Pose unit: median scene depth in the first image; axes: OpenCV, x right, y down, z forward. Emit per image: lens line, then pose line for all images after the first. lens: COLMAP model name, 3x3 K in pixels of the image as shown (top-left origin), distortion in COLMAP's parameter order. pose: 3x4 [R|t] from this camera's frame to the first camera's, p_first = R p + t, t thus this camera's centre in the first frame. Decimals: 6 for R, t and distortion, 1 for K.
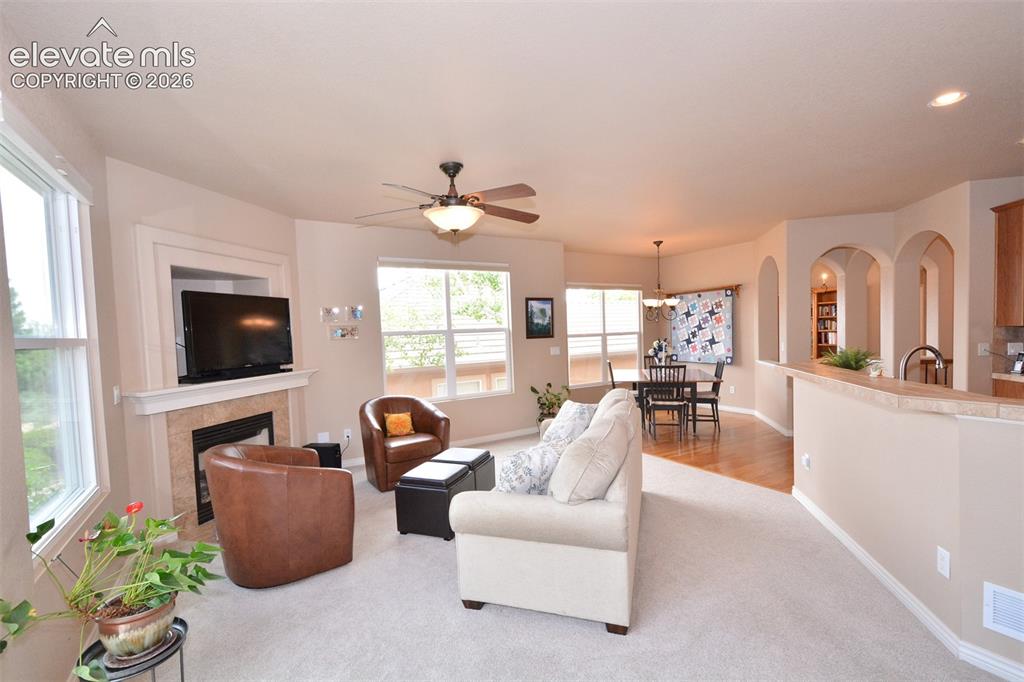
lens RADIAL K [[448.3, 0, 511.4], [0, 448.3, 346.9], [0, 0, 1]] dist [-0.004225, -0.000192]
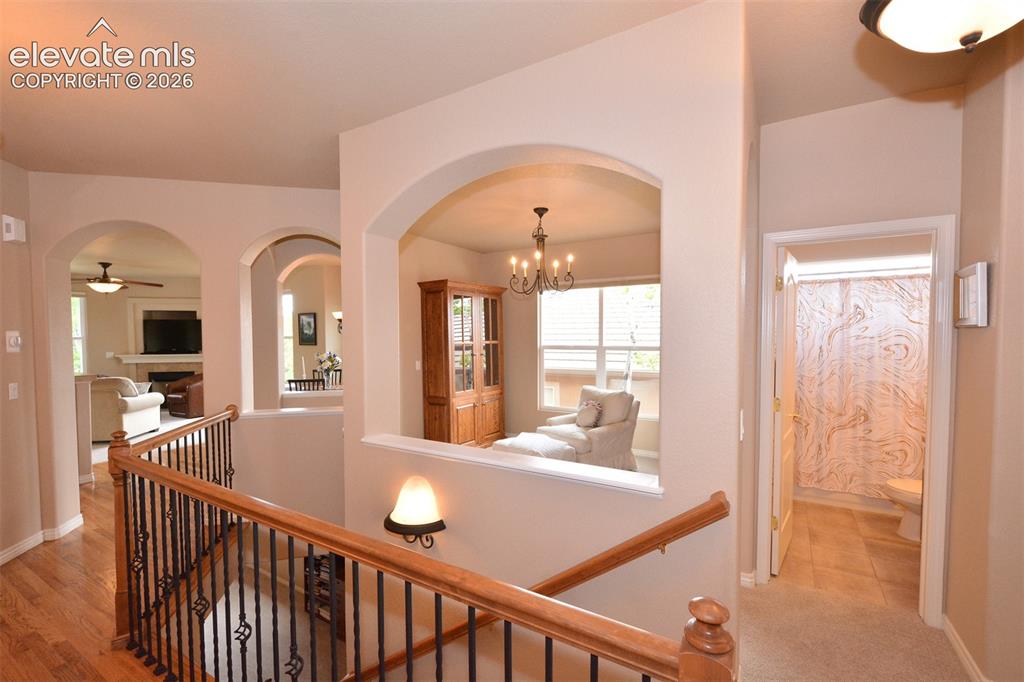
lens RADIAL K [[448.3, 0, 508.4], [0, 448.3, 344.0], [0, 0, 1]] dist [-0.004225, -0.000192]
pose [[0.461496, 0.049243, -0.885775, 1.444188], [-0.046190, 0.998438, 0.031441, -0.089037], [0.885939, 0.026404, 0.463049, 0.921132]]
